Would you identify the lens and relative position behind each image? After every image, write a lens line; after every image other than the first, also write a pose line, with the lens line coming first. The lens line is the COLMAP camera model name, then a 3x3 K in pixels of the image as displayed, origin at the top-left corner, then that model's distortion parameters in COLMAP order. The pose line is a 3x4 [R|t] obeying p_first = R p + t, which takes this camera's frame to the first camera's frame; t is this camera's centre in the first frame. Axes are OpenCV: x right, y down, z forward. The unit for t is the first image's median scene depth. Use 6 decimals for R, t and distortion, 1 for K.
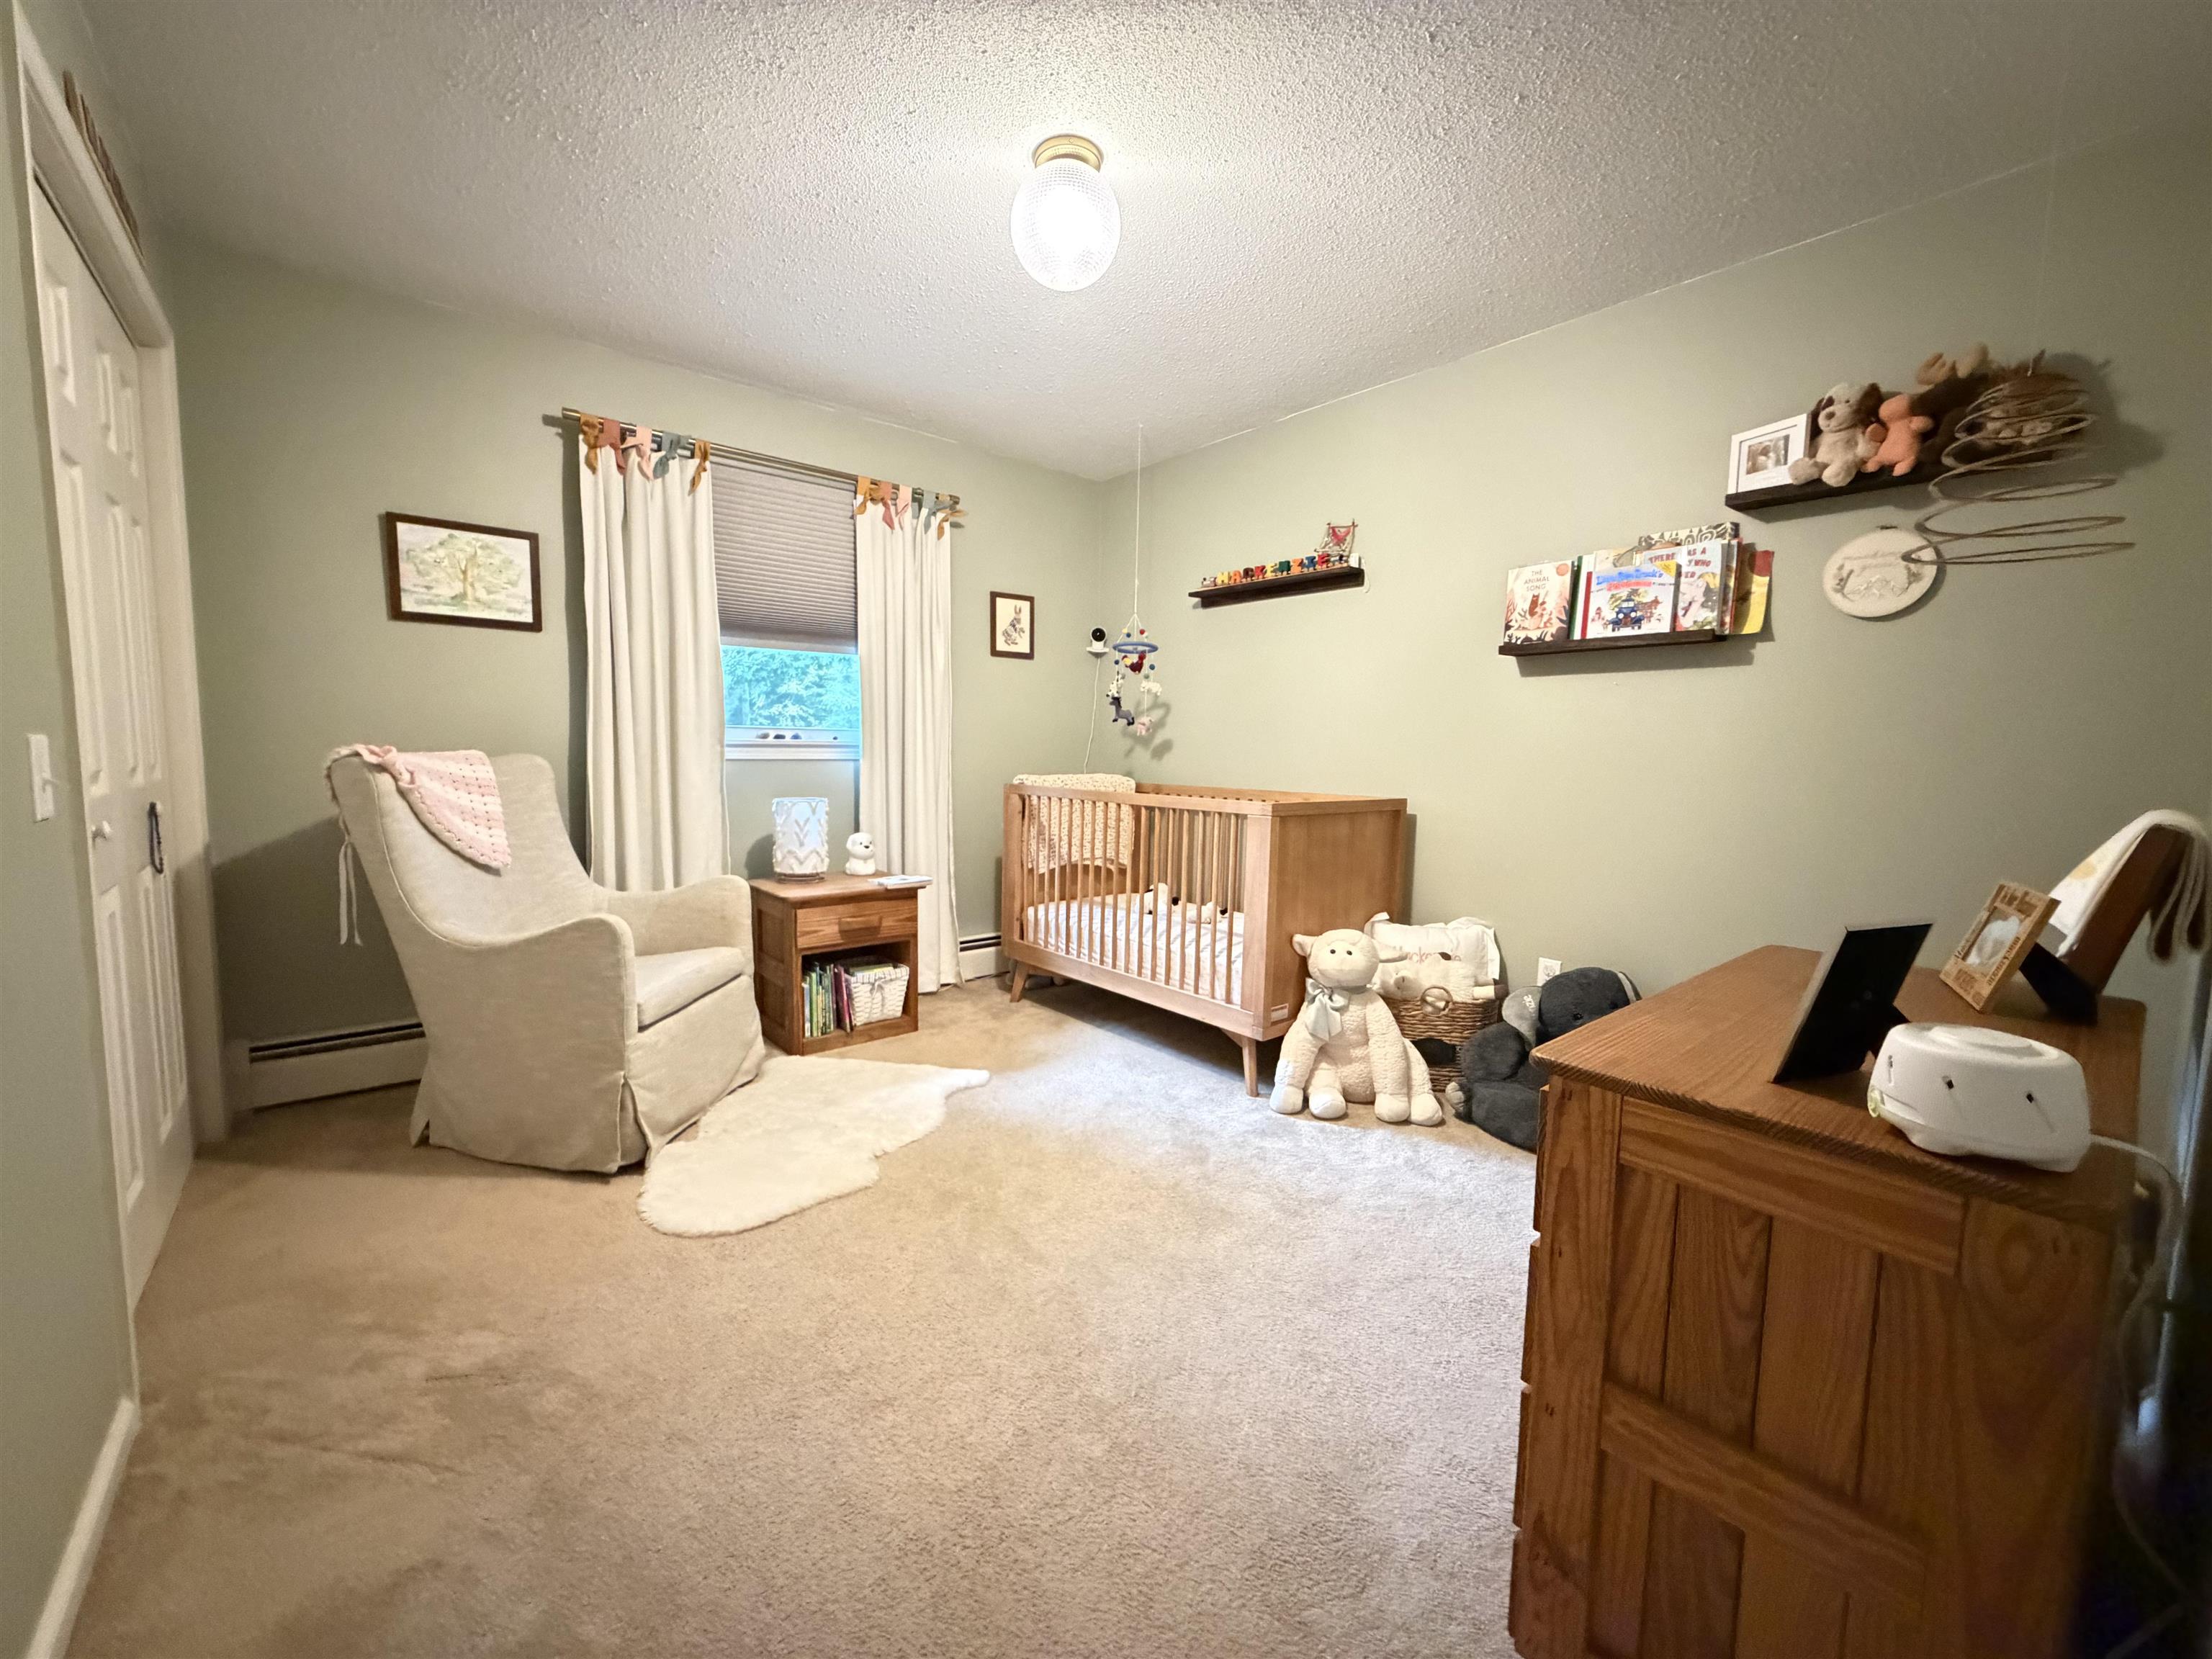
lens RADIAL K [[878.9, 0, 1097.8], [0, 878.9, 828.1], [0, 0, 1]] dist [-0.002161, 0.000632]
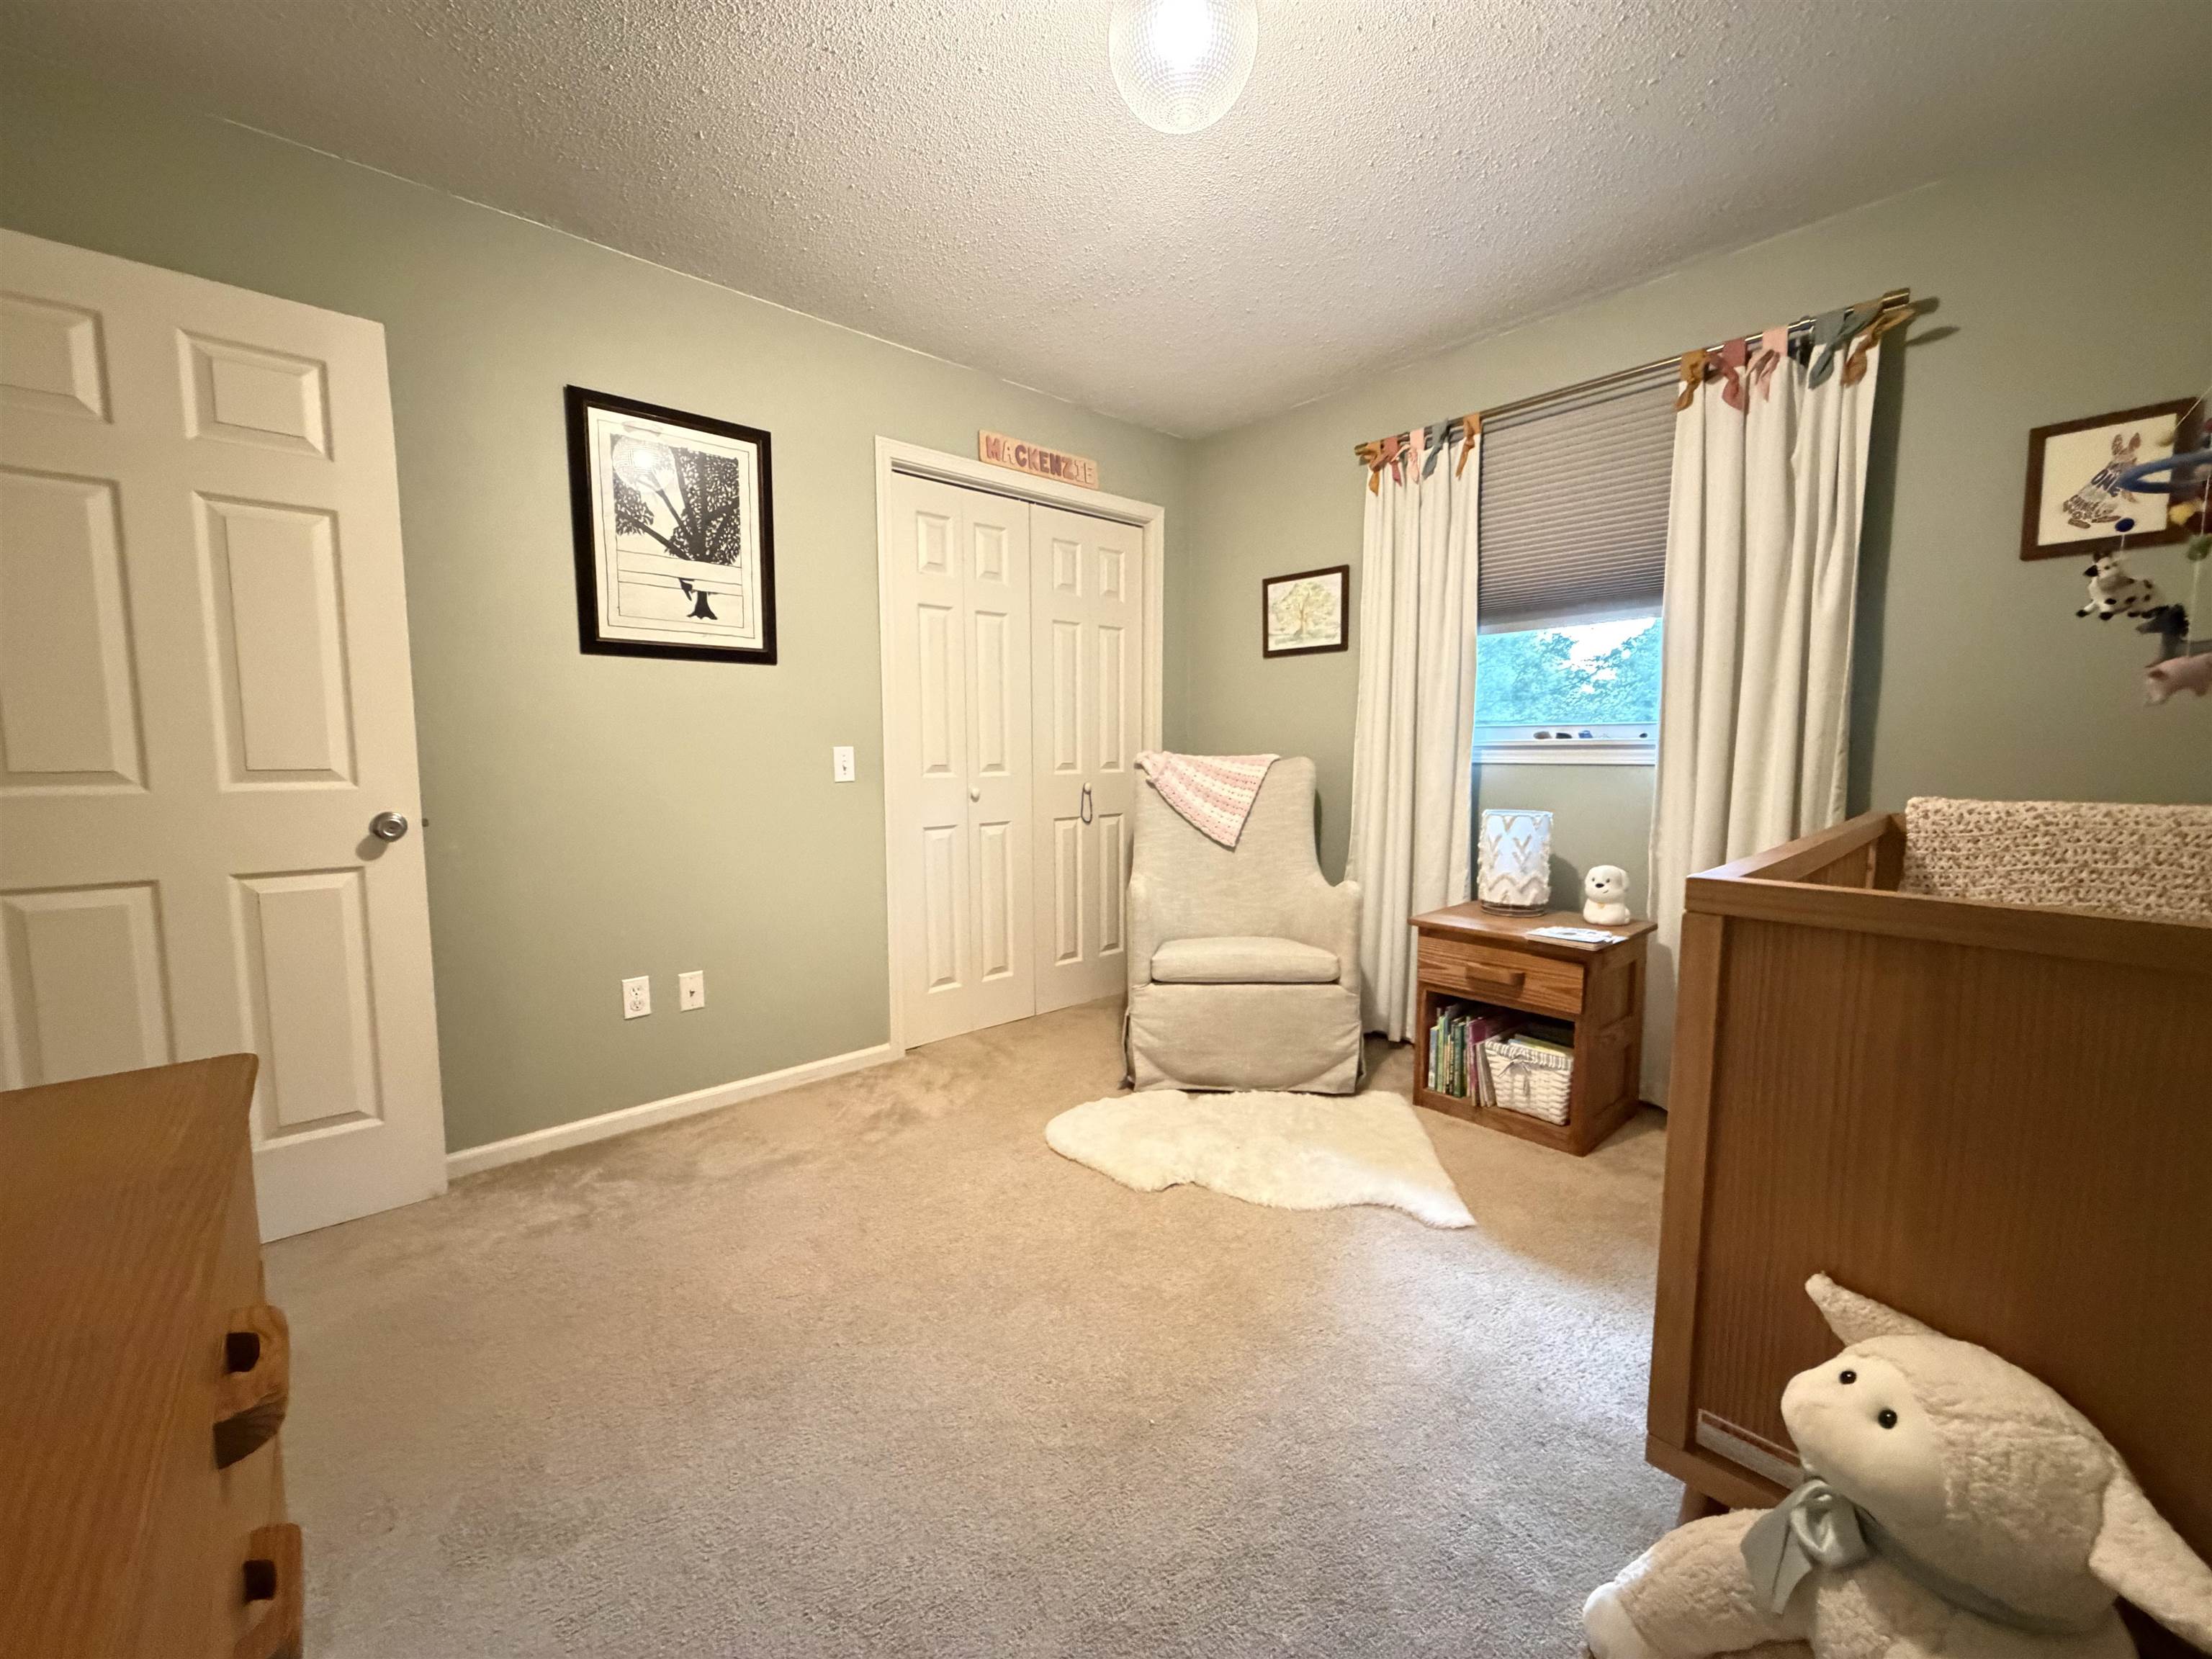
lens RADIAL K [[878.9, 0, 1092.0], [0, 878.9, 828.2], [0, 0, 1]] dist [-0.002161, 0.000632]
pose [[0.030791, 0.077078, -0.996549, 0.534200], [-0.086747, 0.993466, 0.074159, -0.052053], [0.995754, 0.084165, 0.037276, 0.674942]]
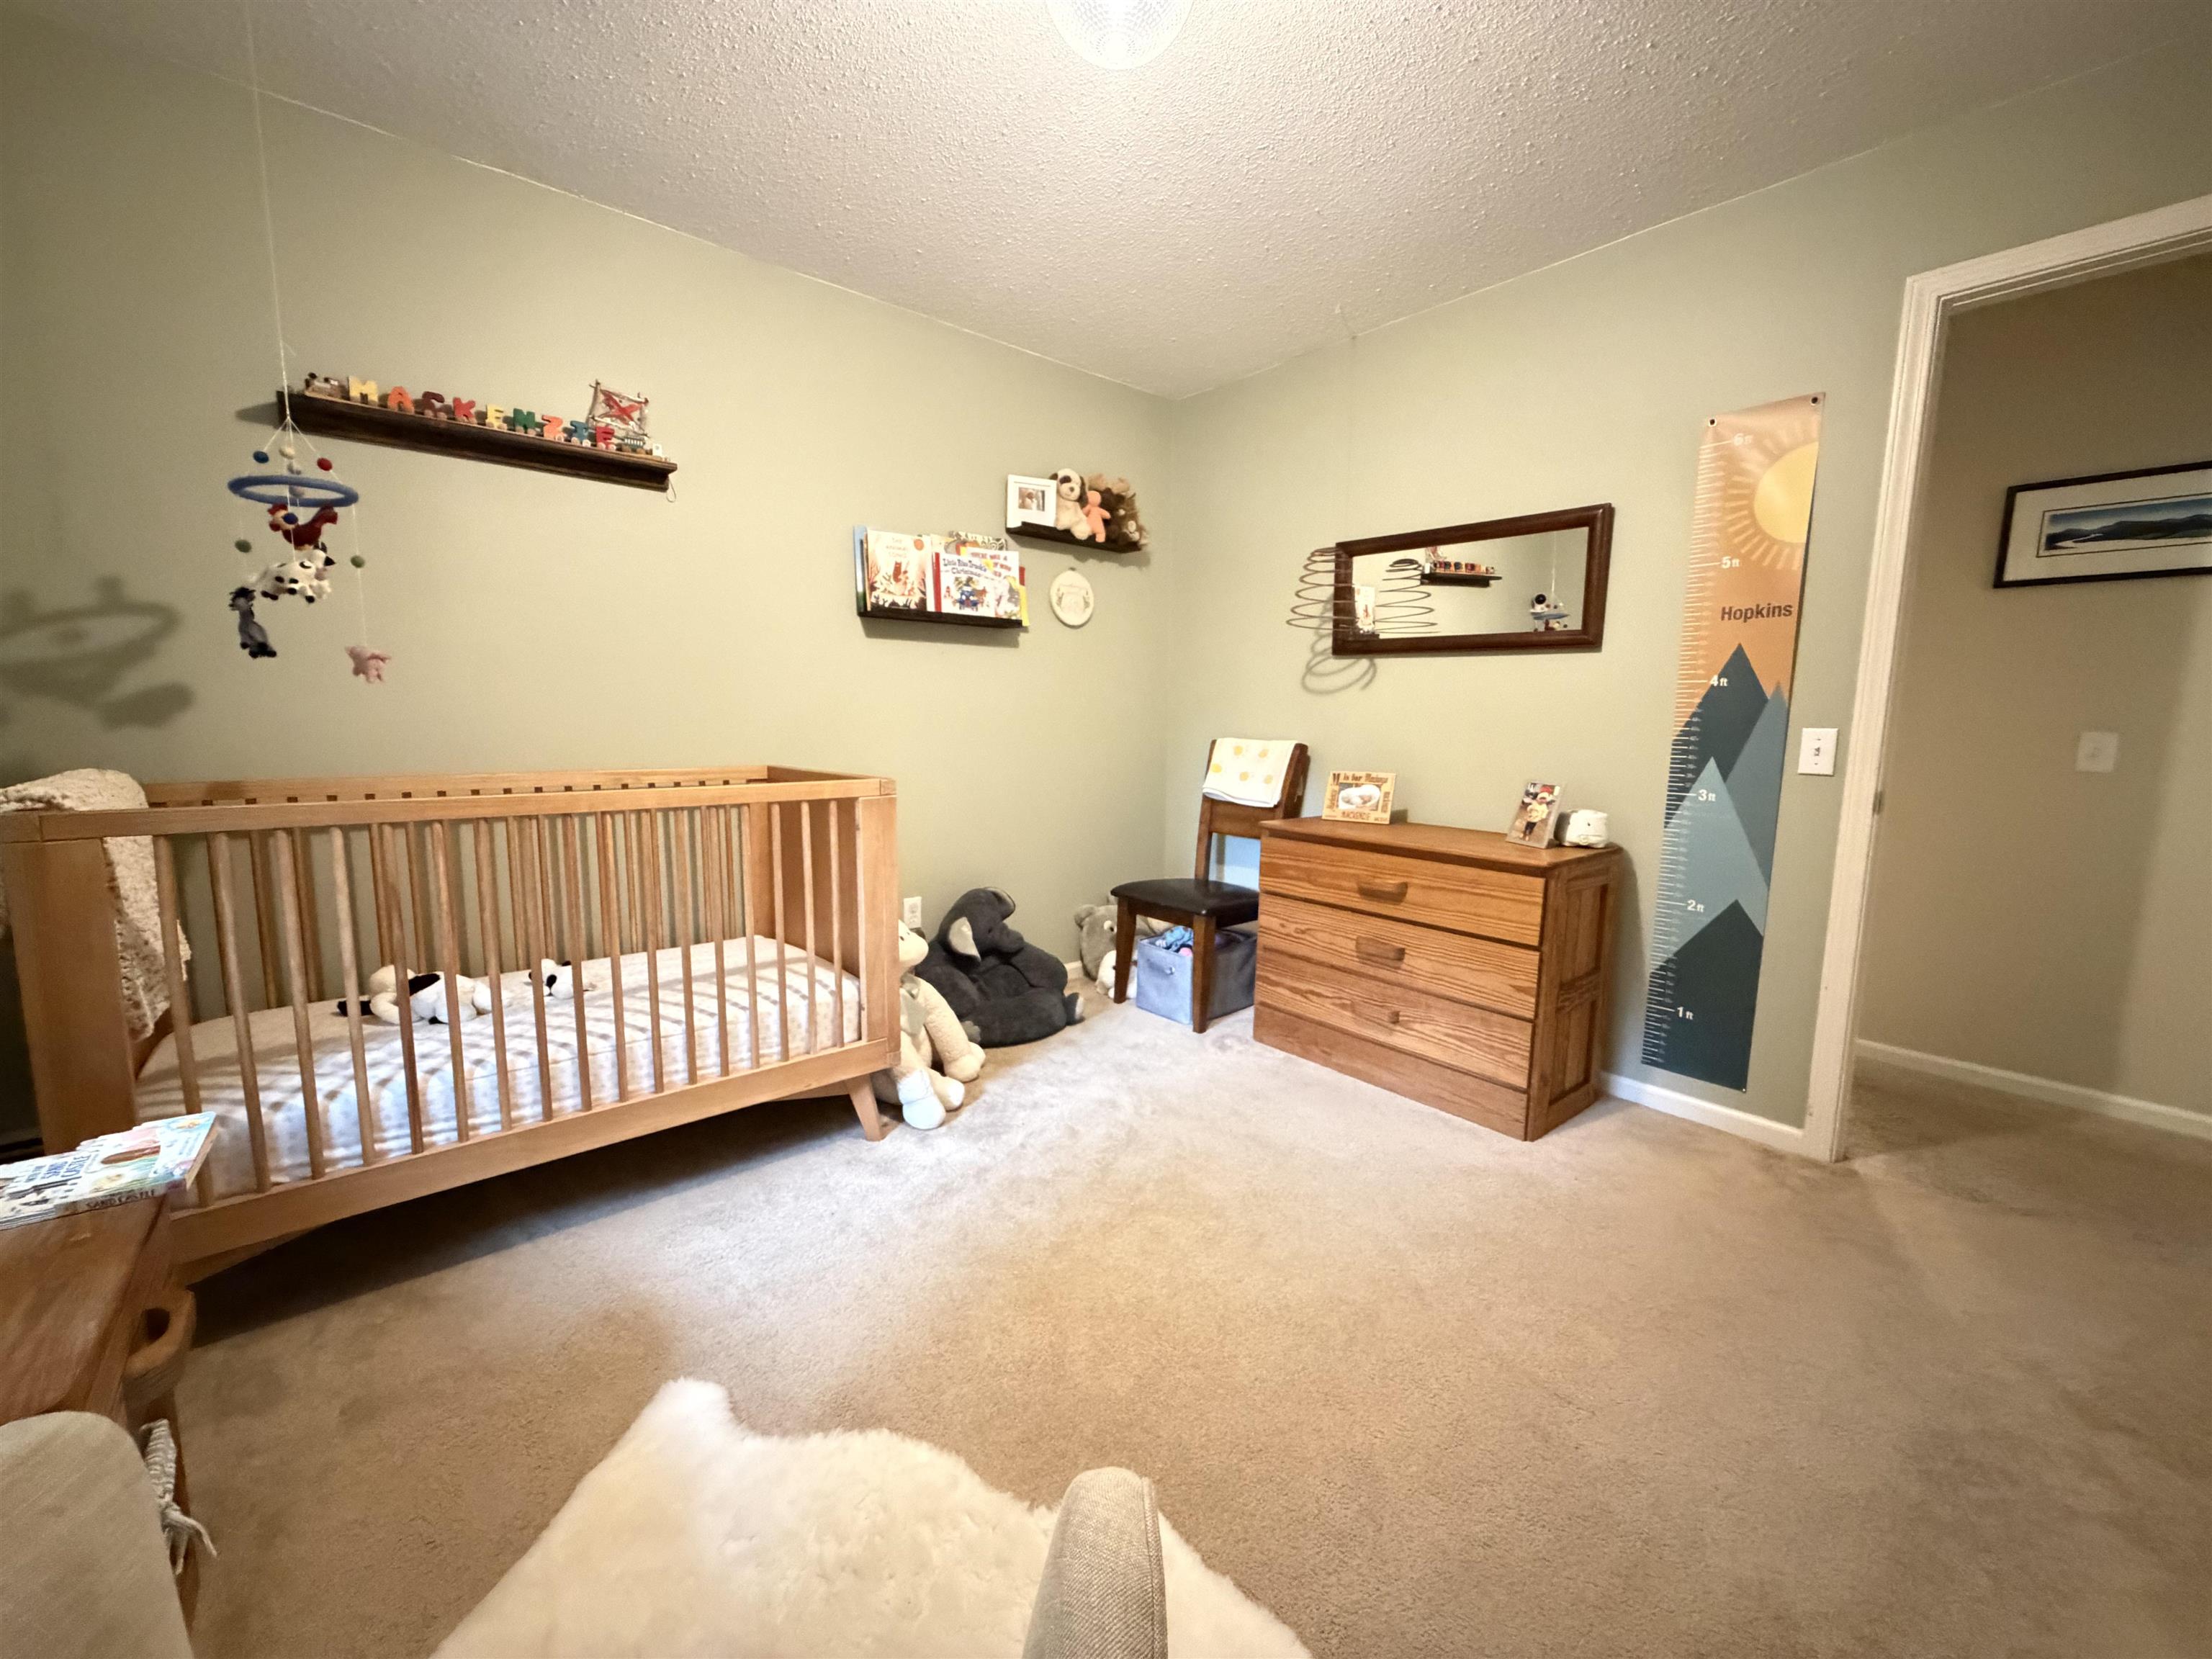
lens RADIAL K [[878.9, 0, 1113.7], [0, 878.9, 827.9], [0, 0, 1]] dist [-0.002161, 0.000632]
pose [[-0.013674, -0.143098, 0.989614, -0.587955], [0.078782, 0.986476, 0.143732, -0.079894], [-0.996798, 0.079930, -0.002215, 0.754859]]
